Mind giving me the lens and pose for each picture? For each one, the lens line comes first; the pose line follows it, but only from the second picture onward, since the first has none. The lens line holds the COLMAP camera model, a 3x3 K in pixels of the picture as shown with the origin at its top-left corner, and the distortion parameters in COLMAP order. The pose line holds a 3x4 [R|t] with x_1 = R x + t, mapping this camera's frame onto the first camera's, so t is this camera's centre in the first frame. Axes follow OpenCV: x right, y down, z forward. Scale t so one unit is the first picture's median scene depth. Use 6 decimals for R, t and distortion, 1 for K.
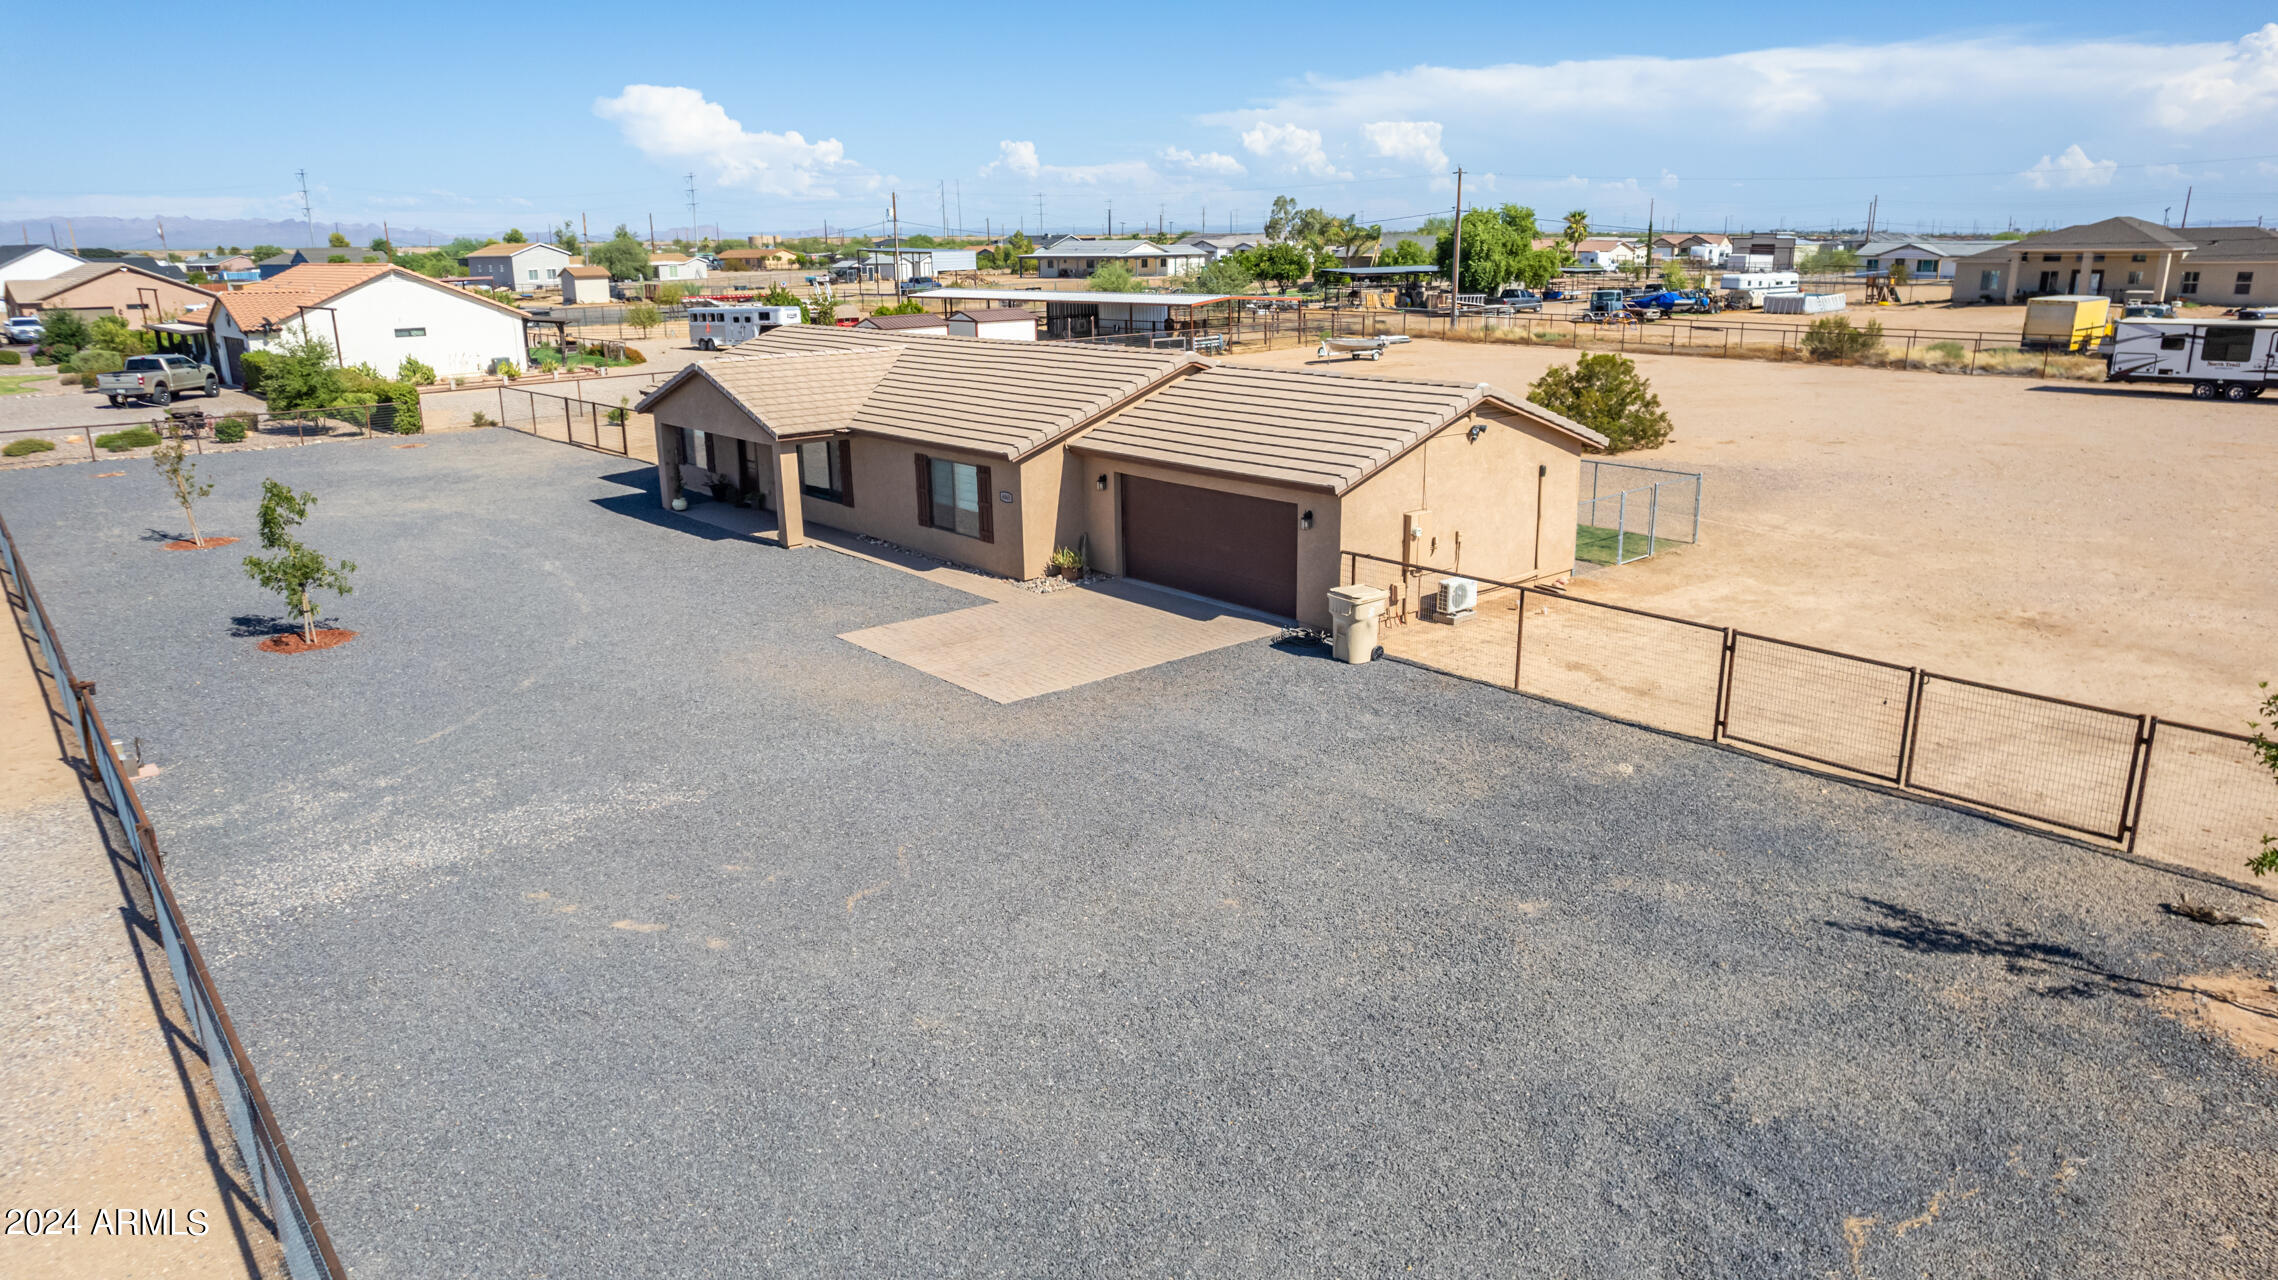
lens RADIAL K [[1458.7, 0, 1151.3], [0, 1458.7, 650.2], [0, 0, 1]] dist [-0.082604, 0.075281]
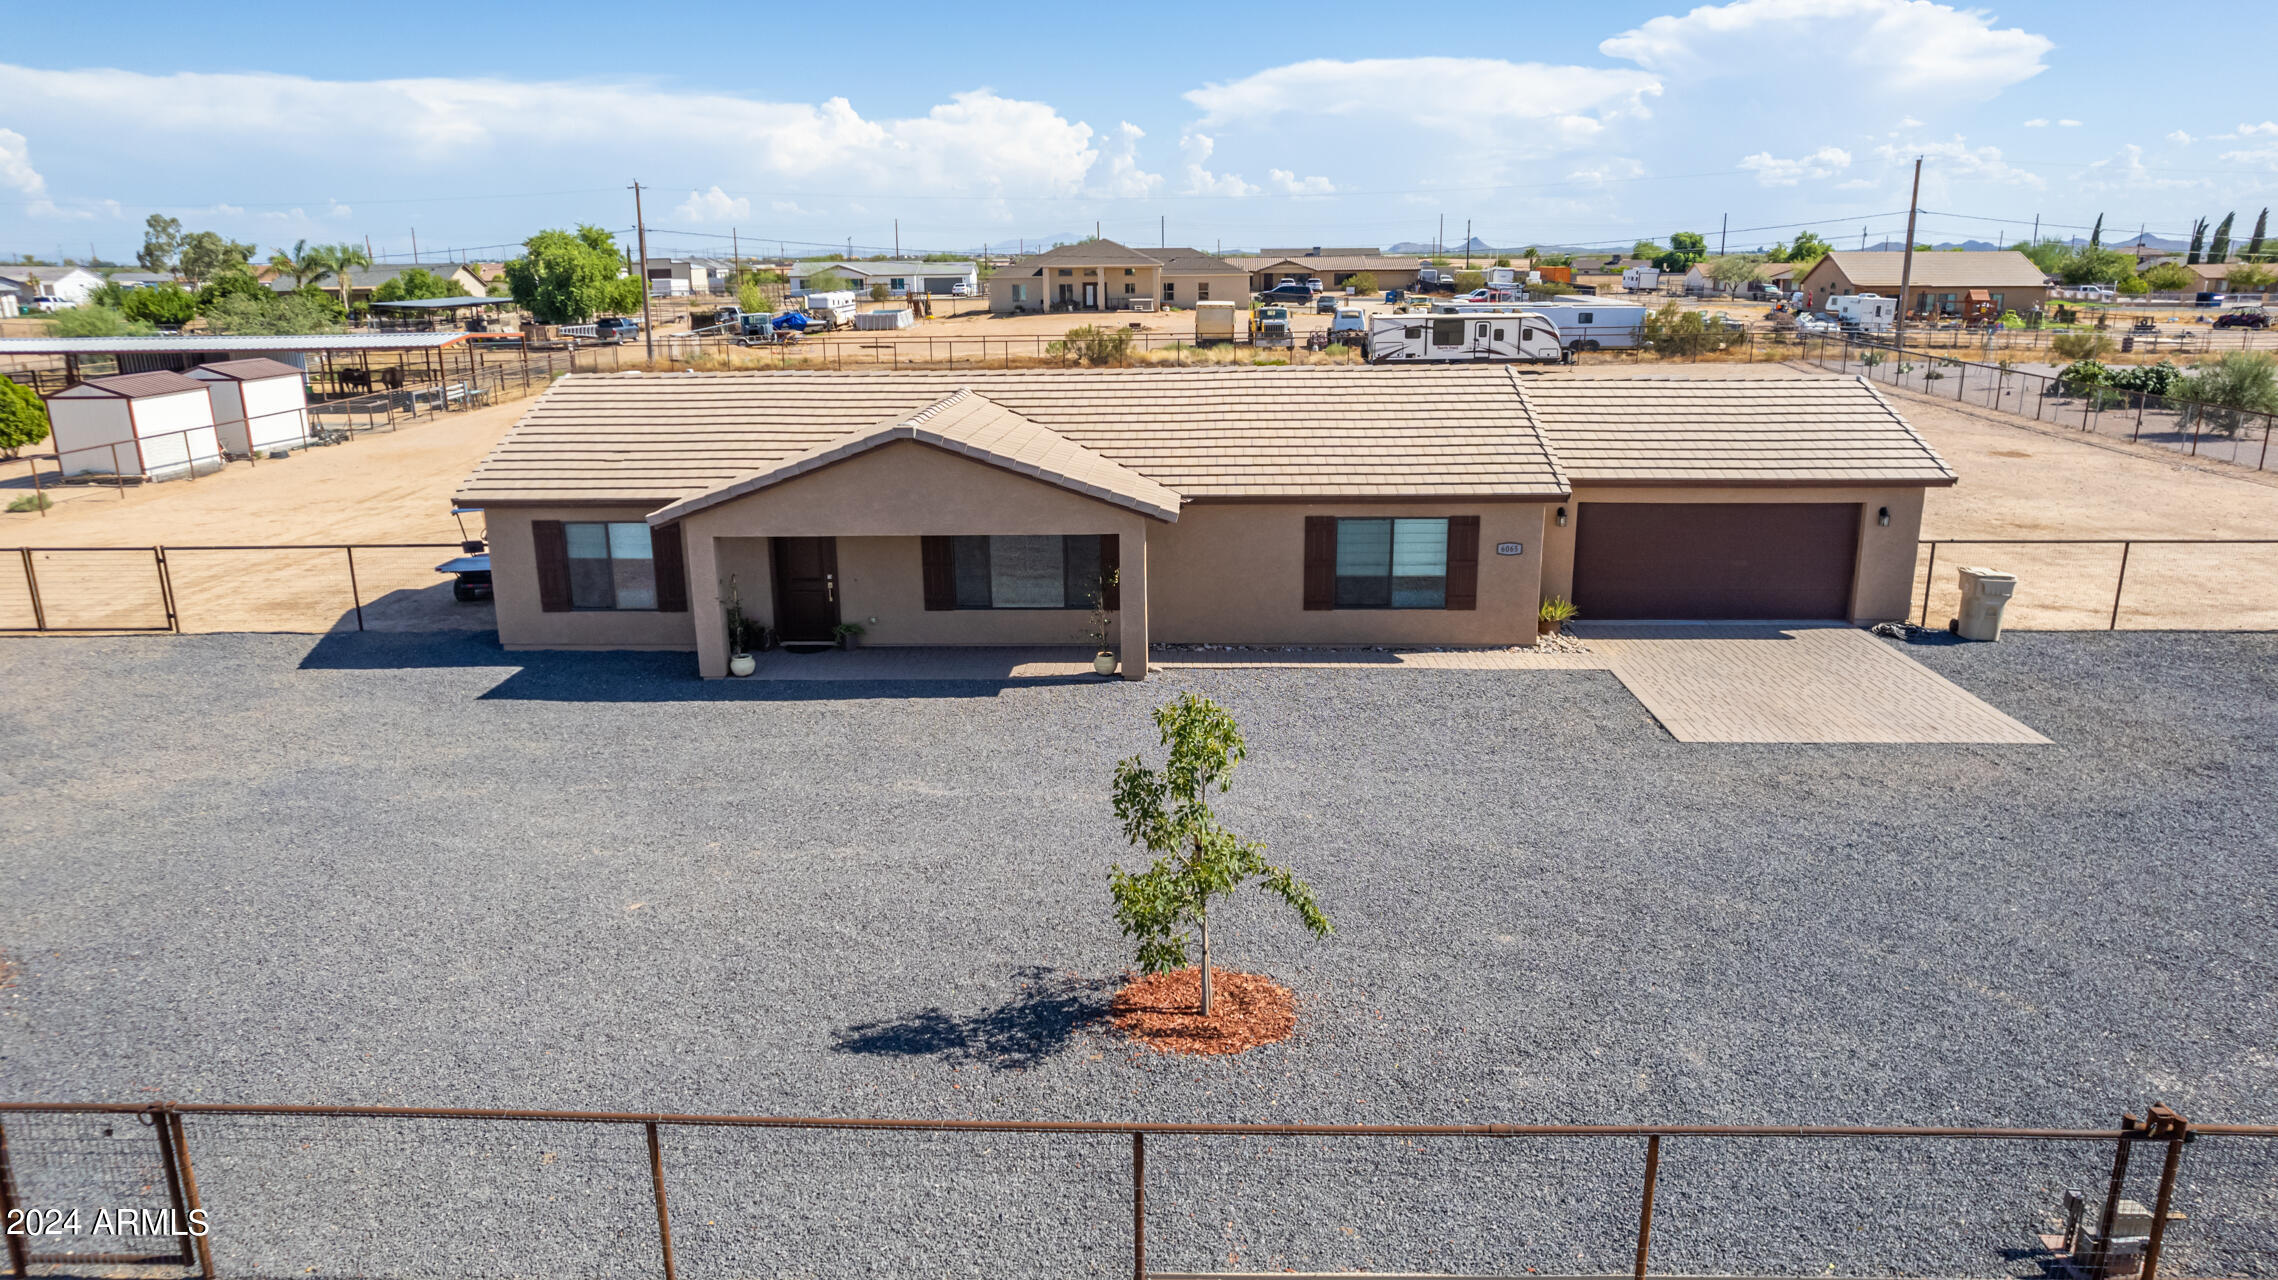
lens RADIAL K [[1458.7, 0, 1151.3], [0, 1458.7, 650.2], [0, 0, 1]] dist [-0.082604, 0.075281]
pose [[0.675056, -0.189114, 0.713117, -0.321660], [0.203316, 0.976846, 0.066589, -0.056261], [-0.709198, 0.100036, 0.697876, 0.225630]]
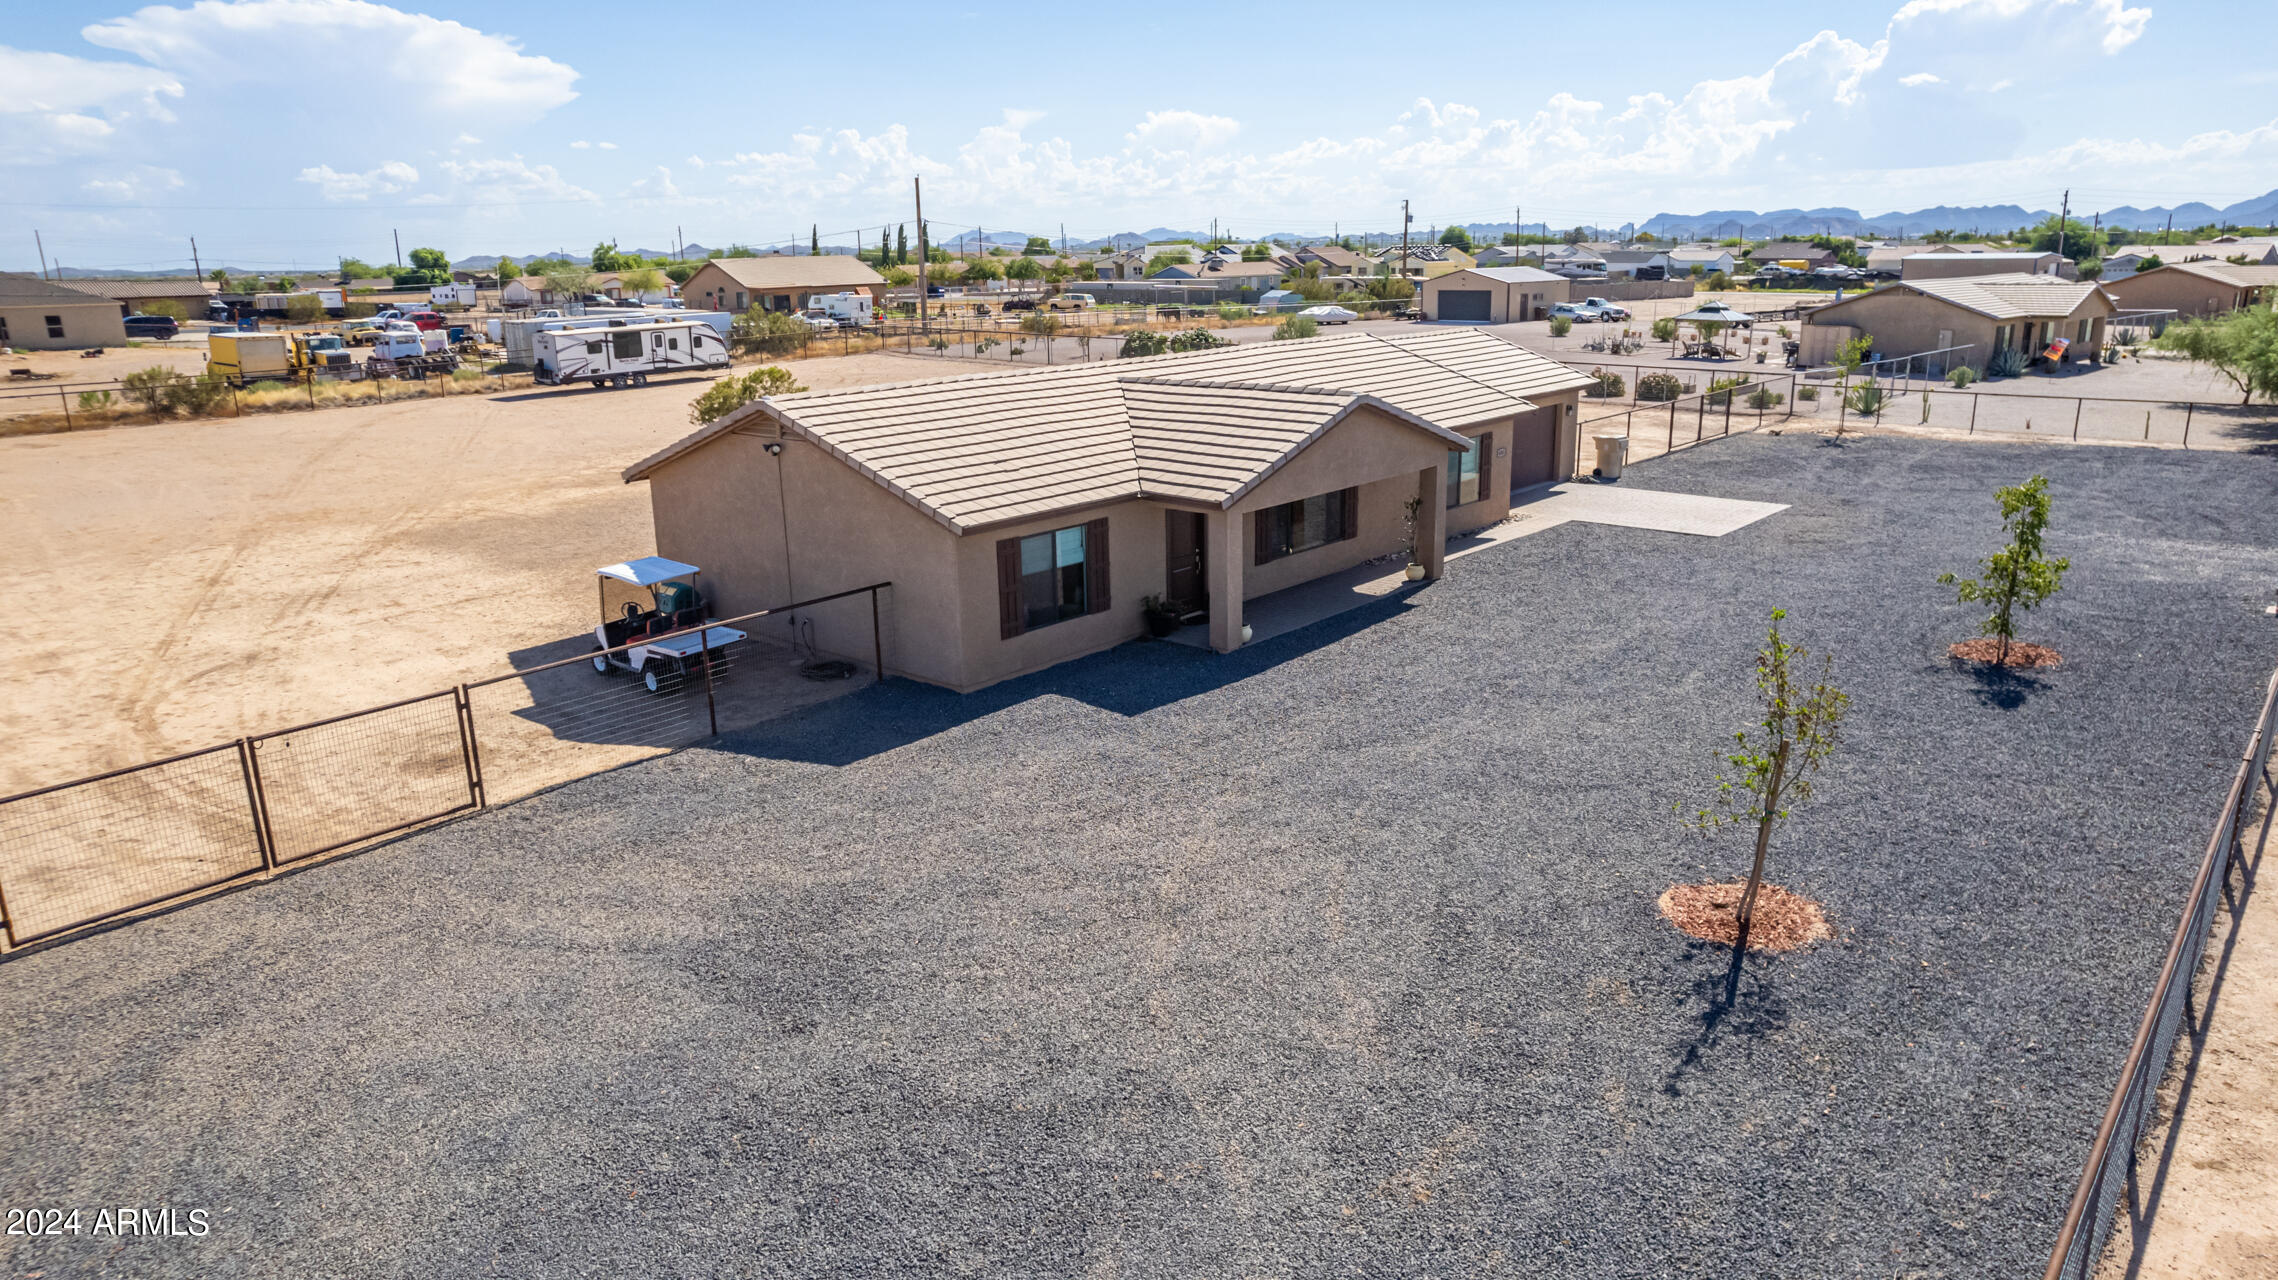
lens RADIAL K [[1458.7, 0, 1151.3], [0, 1458.7, 650.2], [0, 0, 1]] dist [-0.082604, 0.075281]
pose [[-0.150995, -0.250503, 0.956268, -0.476457], [0.292093, 0.912860, 0.285253, -0.147905], [-0.944395, 0.322391, -0.064667, 0.548527]]
